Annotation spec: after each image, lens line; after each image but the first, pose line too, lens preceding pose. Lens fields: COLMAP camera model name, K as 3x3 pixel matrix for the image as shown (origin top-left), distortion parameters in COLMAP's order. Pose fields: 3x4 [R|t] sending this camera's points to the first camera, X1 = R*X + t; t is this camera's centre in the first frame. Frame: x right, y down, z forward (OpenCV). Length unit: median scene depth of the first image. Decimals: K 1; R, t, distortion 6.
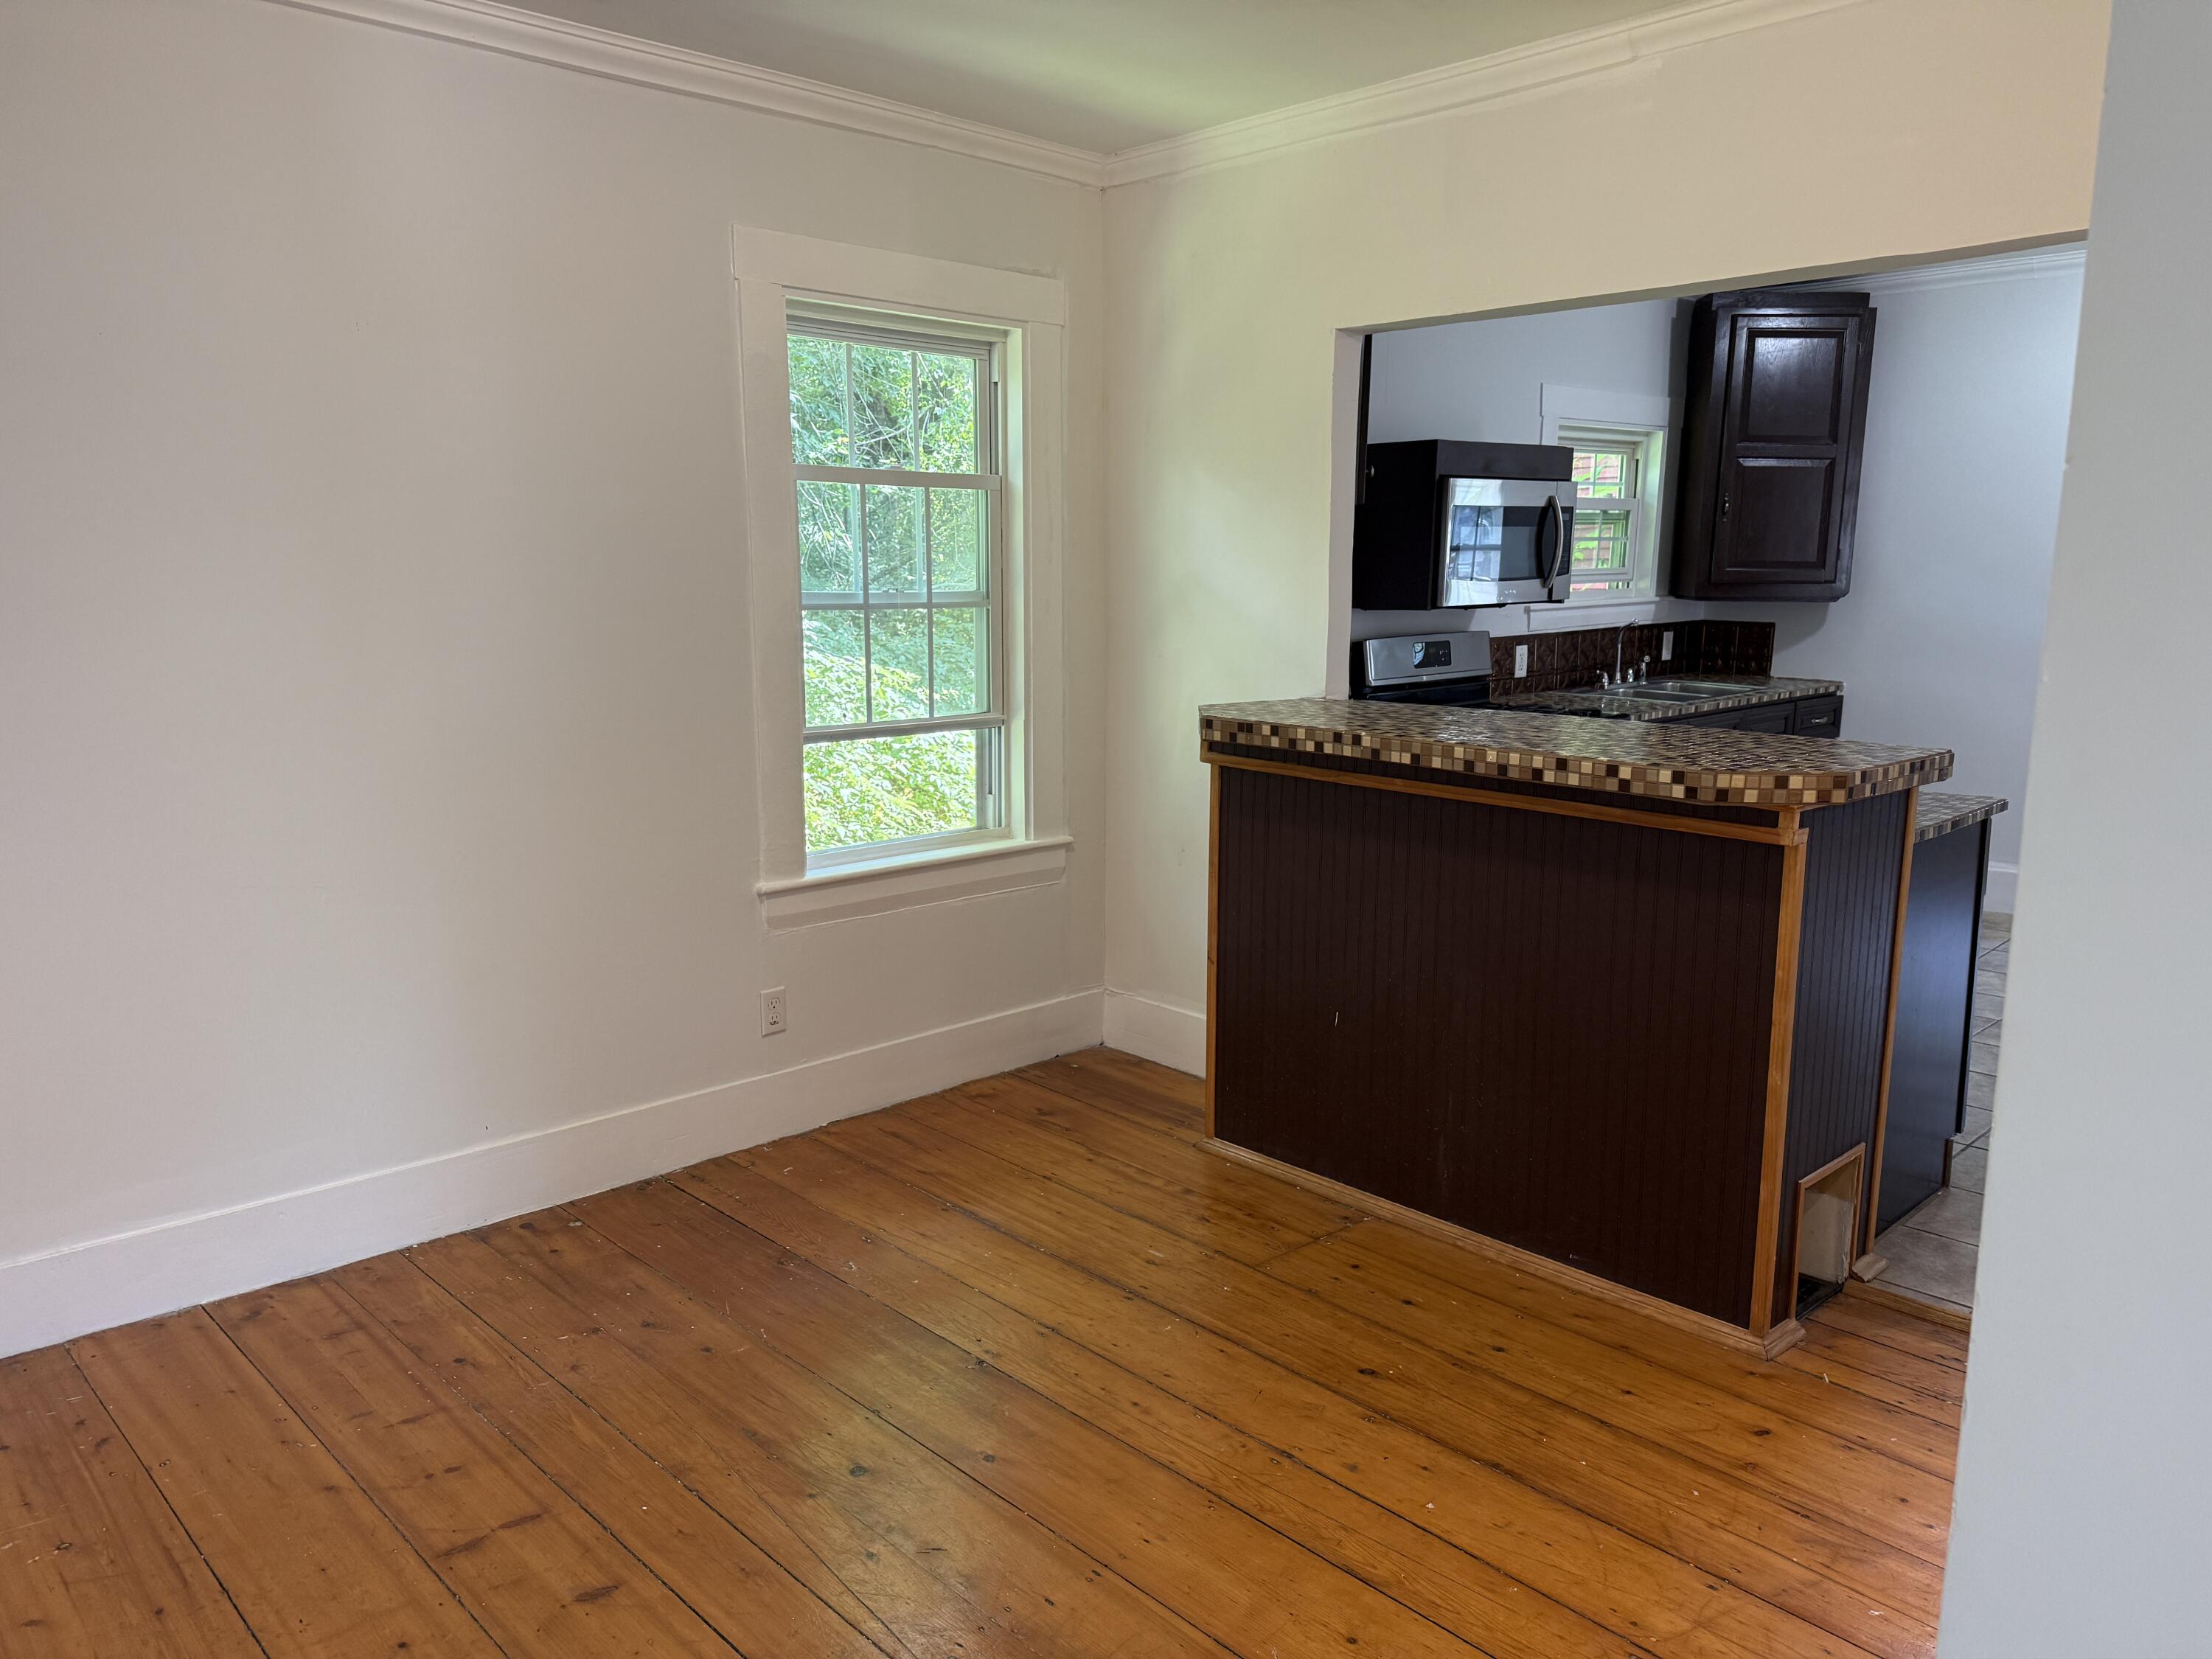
lens RADIAL K [[1565.5, 0, 1100.7], [0, 1565.5, 844.5], [0, 0, 1]] dist [0.124148, -0.182674]
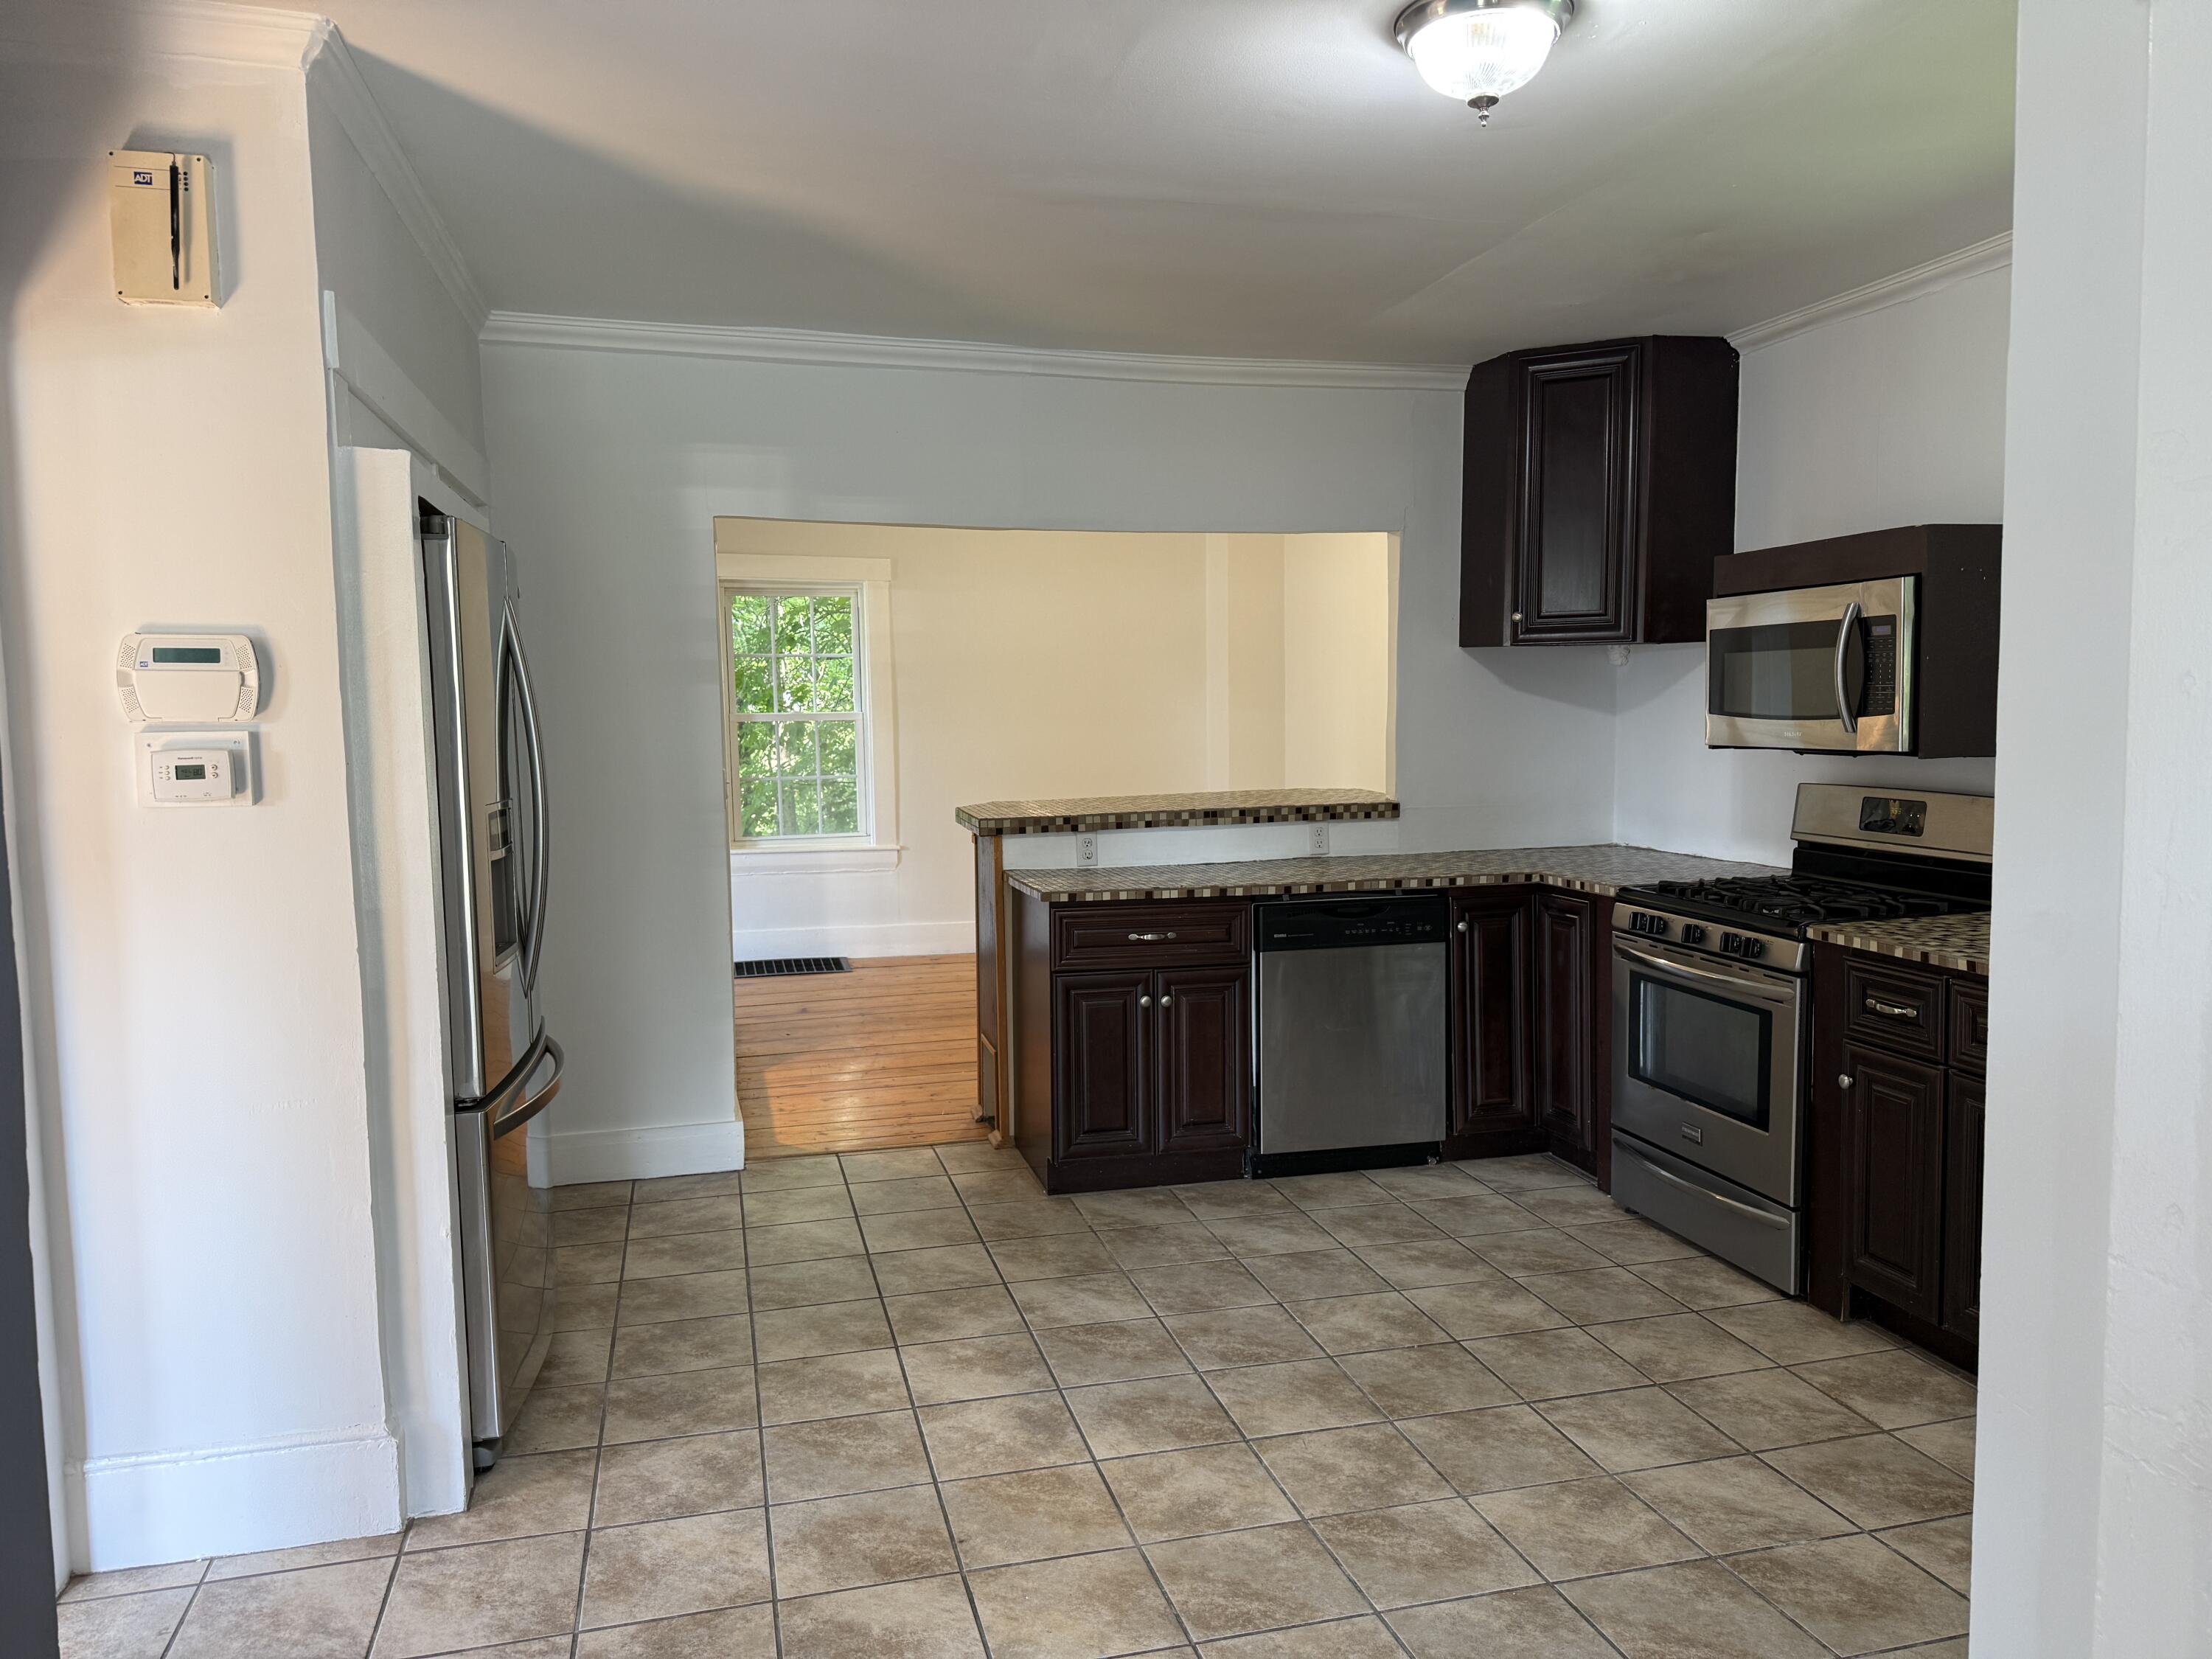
lens RADIAL K [[1565.5, 0, 1100.7], [0, 1565.5, 844.5], [0, 0, 1]] dist [0.124148, -0.182674]
pose [[-0.490329, 0.085547, -0.867329, 1.047220], [-0.145743, 0.973109, 0.178374, -0.188432], [0.859265, 0.213869, -0.464676, 1.039331]]
